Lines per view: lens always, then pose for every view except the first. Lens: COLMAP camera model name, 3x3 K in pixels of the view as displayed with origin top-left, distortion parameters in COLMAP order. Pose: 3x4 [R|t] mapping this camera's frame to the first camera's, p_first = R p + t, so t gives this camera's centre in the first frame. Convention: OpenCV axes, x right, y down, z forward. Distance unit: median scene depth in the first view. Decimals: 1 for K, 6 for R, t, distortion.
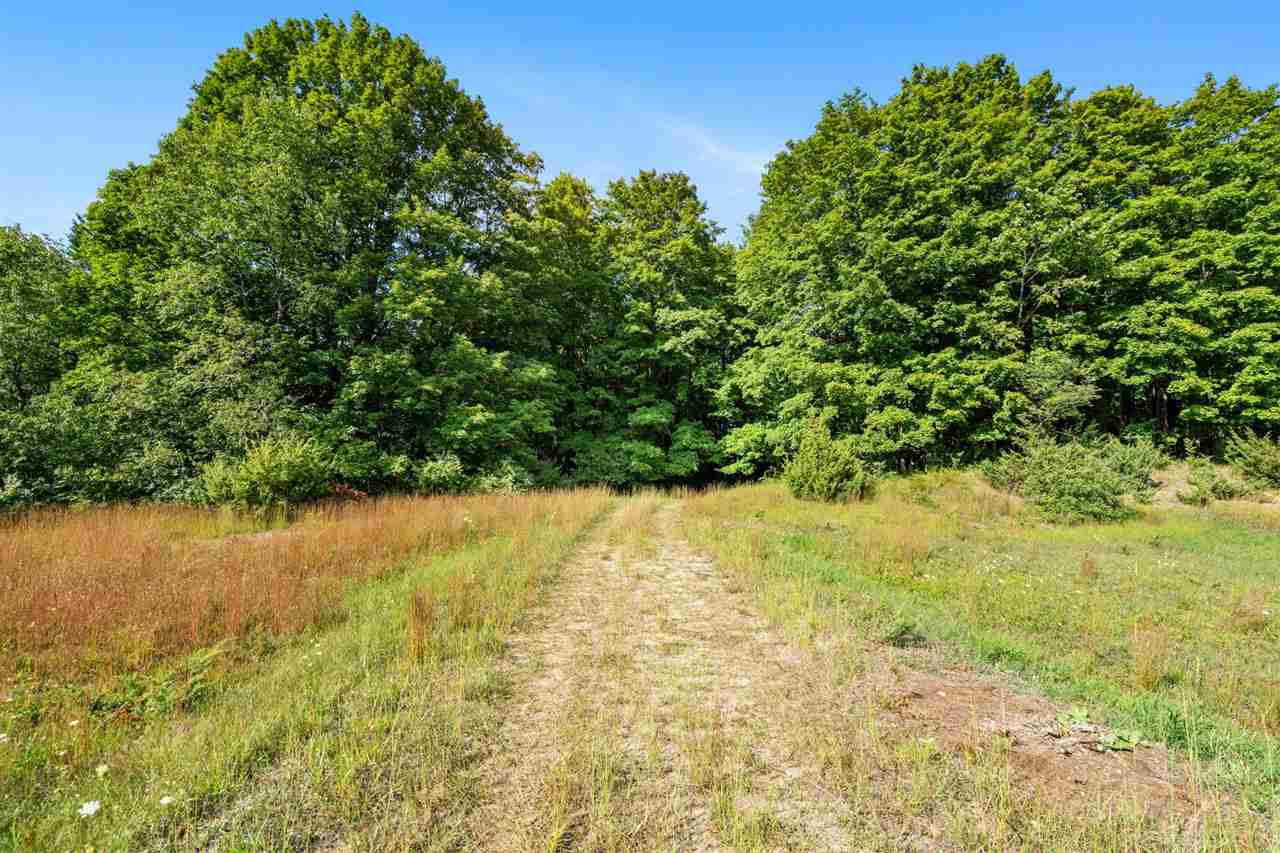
lens RADIAL K [[575.8, 0, 640.0], [0, 575.8, 430.5], [0, 0, 1]] dist [-0.002069, -0.000267]
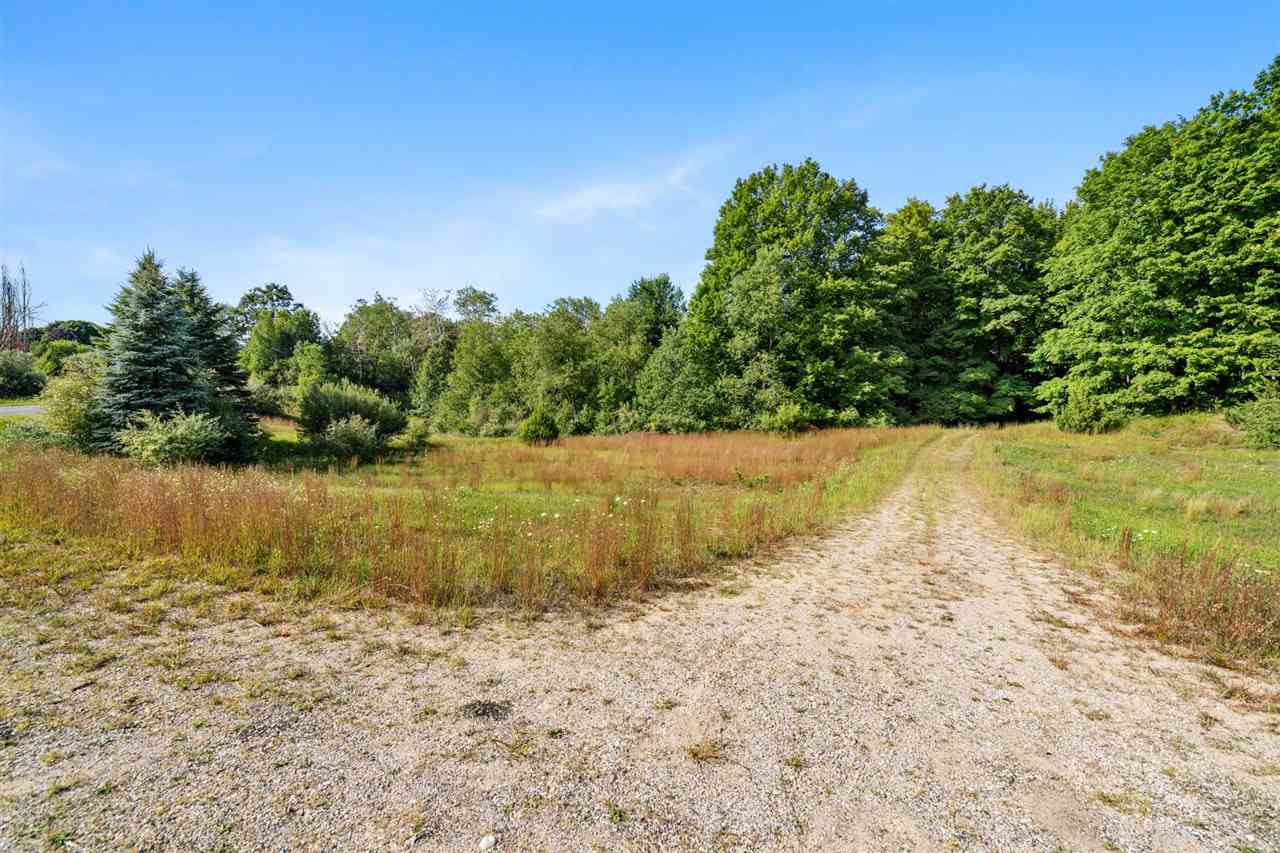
lens RADIAL K [[575.8, 0, 640.0], [0, 575.8, 430.5], [0, 0, 1]] dist [-0.002069, -0.000267]
pose [[0.846842, 0.011649, -0.531718, 0.100167], [0.055373, 0.992396, 0.109931, -0.123734], [0.528955, -0.122537, 0.839757, -0.958940]]
